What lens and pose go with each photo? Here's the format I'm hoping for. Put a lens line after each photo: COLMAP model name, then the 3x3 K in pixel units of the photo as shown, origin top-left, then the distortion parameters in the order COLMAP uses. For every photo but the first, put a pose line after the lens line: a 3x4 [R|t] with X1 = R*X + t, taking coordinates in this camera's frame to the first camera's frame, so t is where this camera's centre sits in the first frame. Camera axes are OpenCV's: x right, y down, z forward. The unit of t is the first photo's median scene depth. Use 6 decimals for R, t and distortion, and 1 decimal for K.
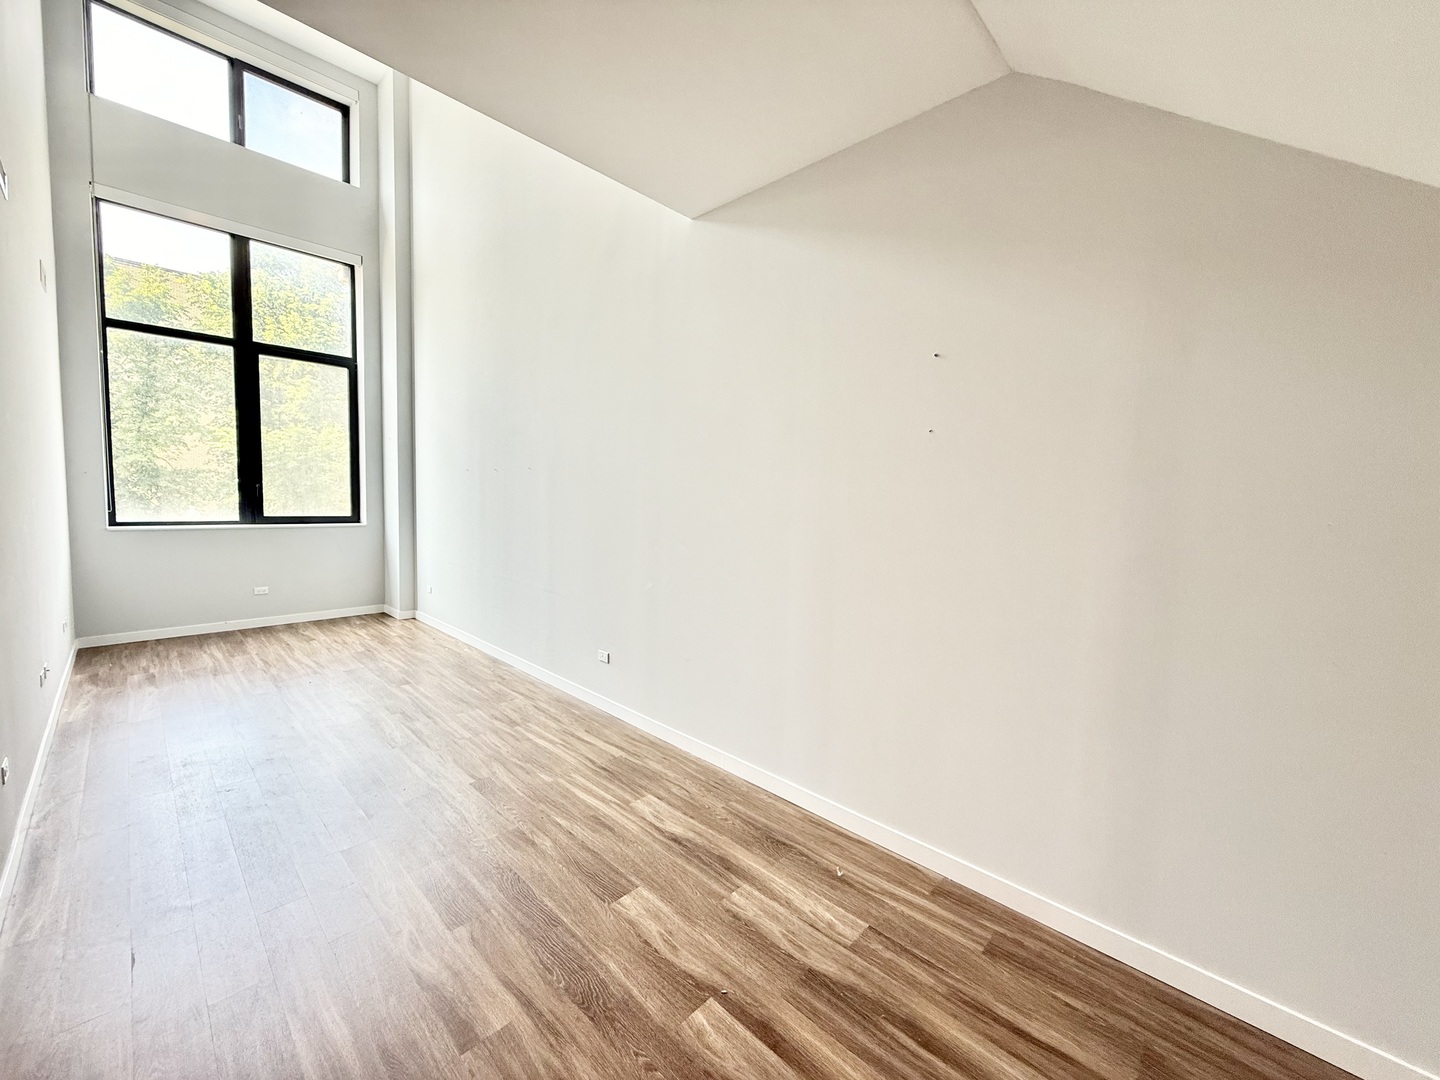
lens RADIAL K [[572.9, 0, 713.8], [0, 572.9, 539.1], [0, 0, 1]] dist [0.000222, -0.000091]
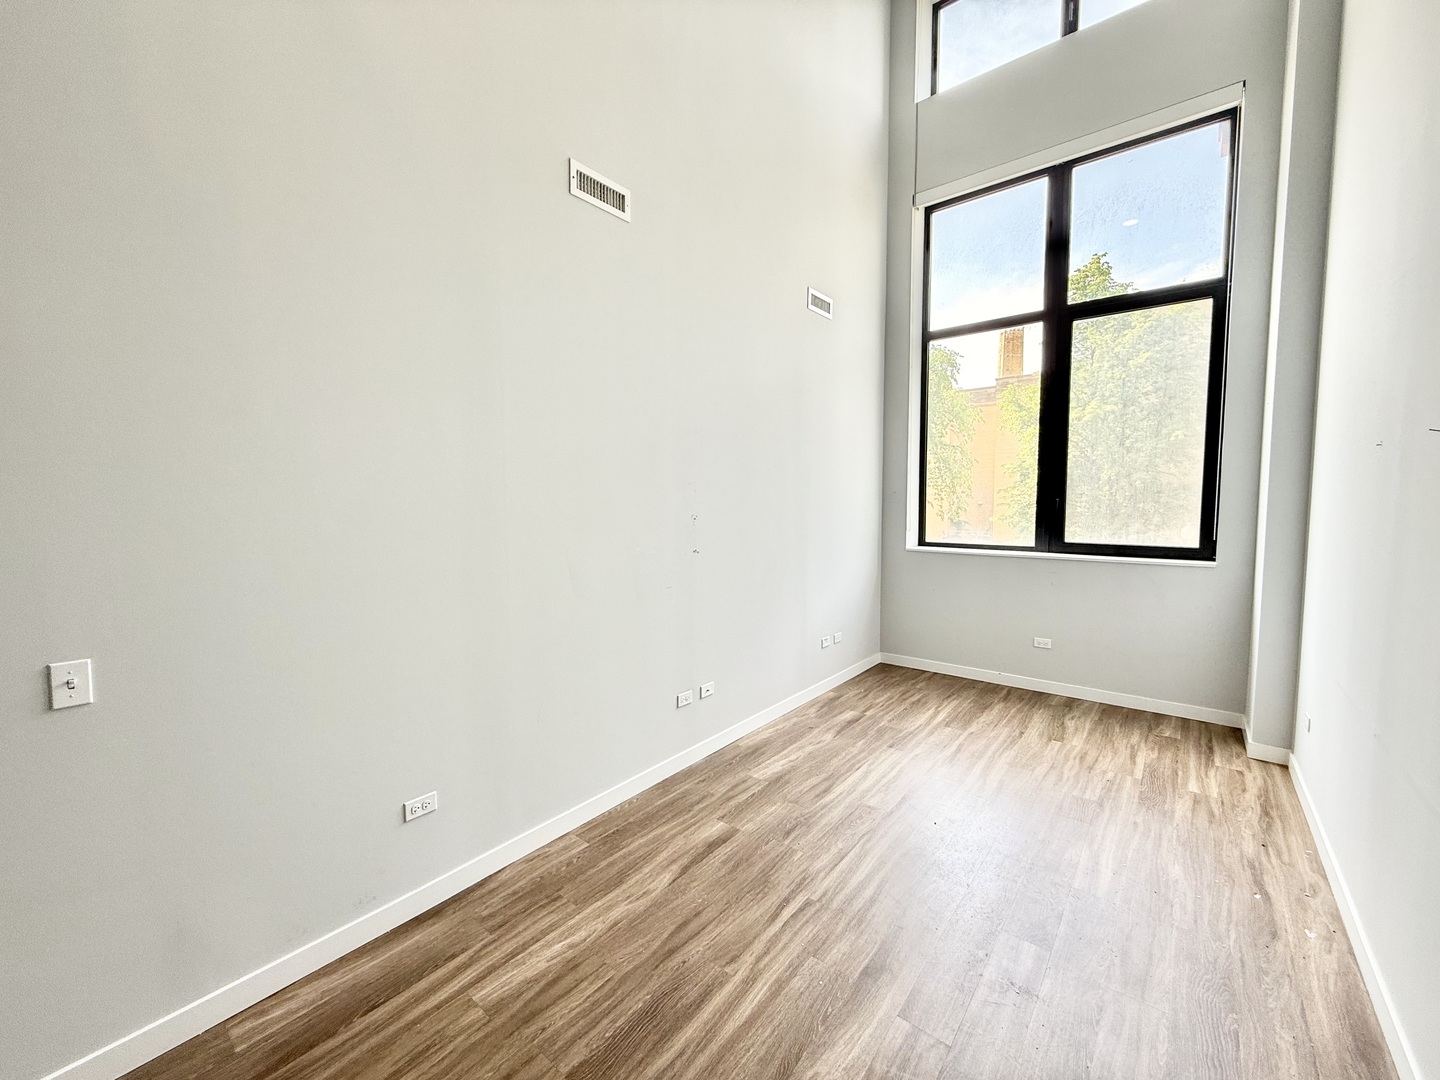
lens RADIAL K [[572.9, 0, 713.8], [0, 572.9, 539.1], [0, 0, 1]] dist [0.000222, -0.000091]
pose [[0.081969, 0.043365, -0.995691, -0.147862], [-0.068463, 0.996938, 0.037783, -0.065526], [0.994281, 0.065071, 0.084687, 0.788429]]
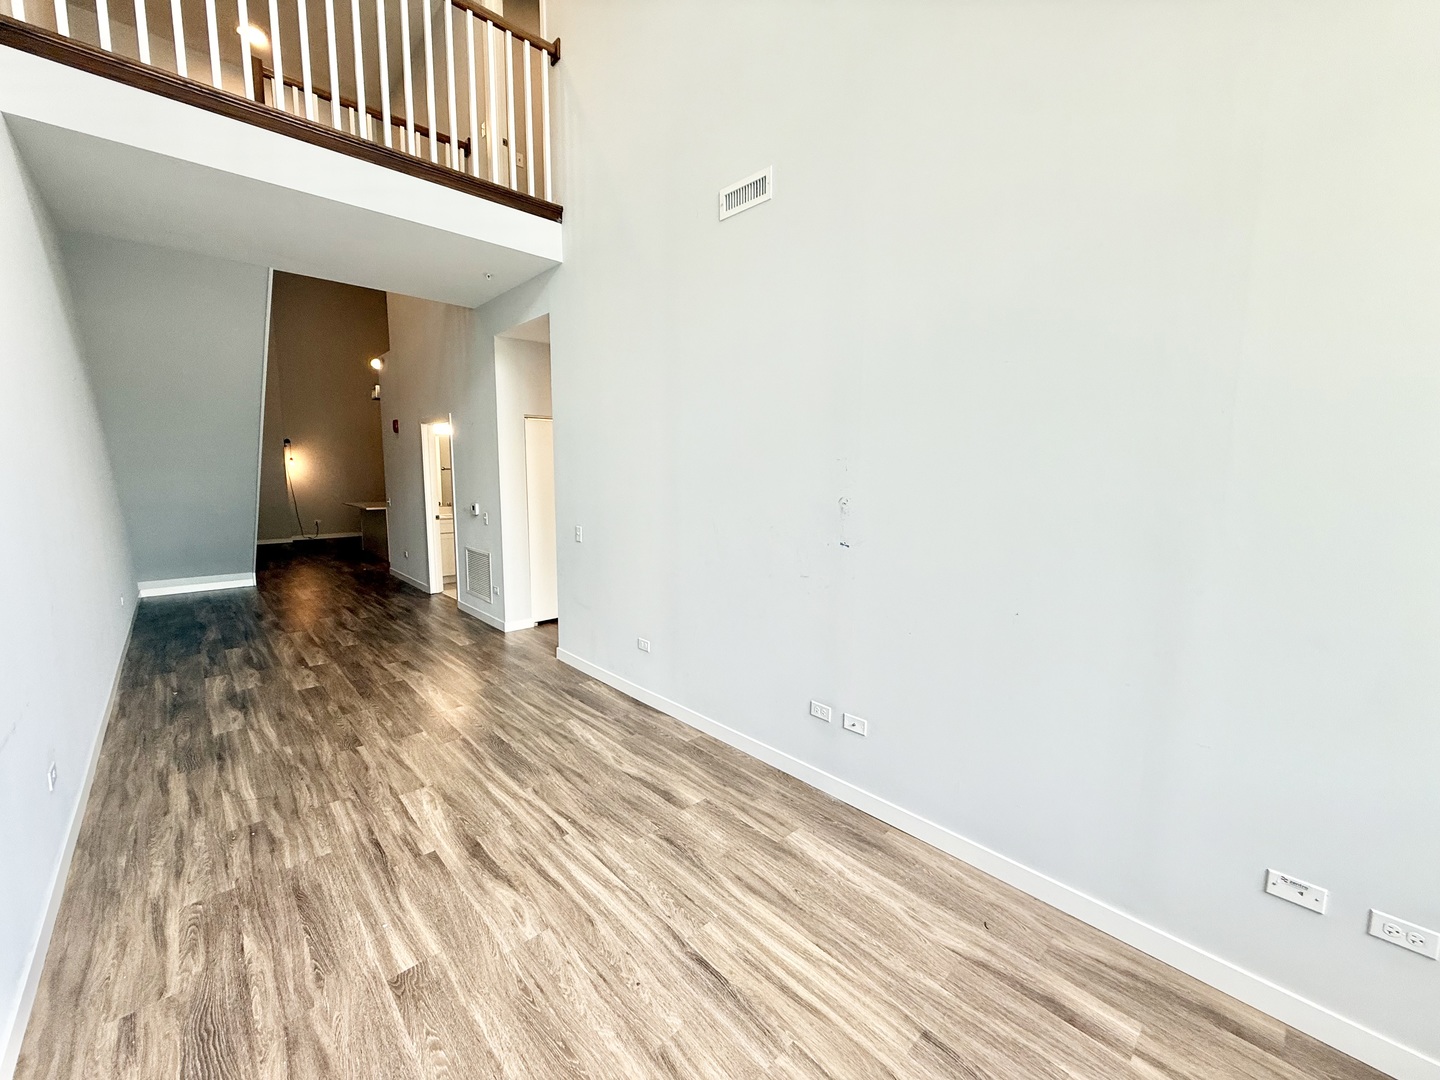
lens RADIAL K [[572.9, 0, 713.8], [0, 572.9, 539.1], [0, 0, 1]] dist [0.000222, -0.000091]
pose [[-0.998389, -0.038669, 0.041522, -0.863081], [-0.029760, 0.979941, 0.197051, -0.148917], [-0.048309, 0.195498, -0.979514, 1.504581]]
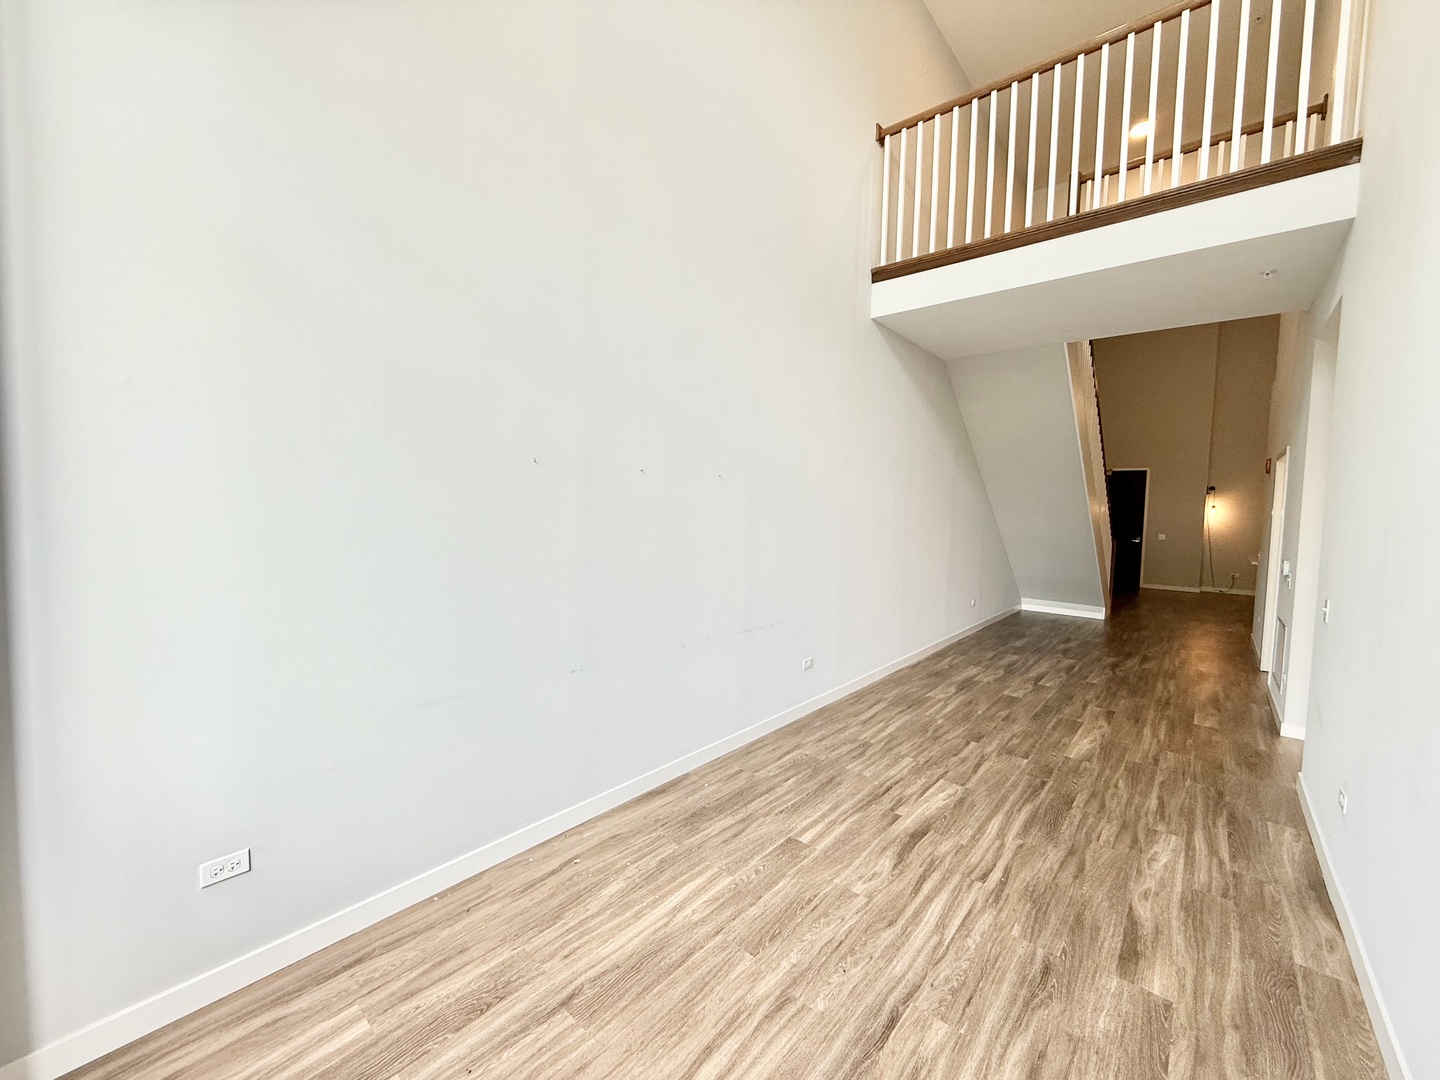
lens RADIAL K [[572.9, 0, 713.8], [0, 572.9, 539.1], [0, 0, 1]] dist [0.000222, -0.000091]
pose [[-0.060000, -0.088574, 0.994261, -1.244952], [0.050678, 0.994501, 0.091654, -0.132422], [-0.996911, 0.055886, -0.055181, 1.252015]]
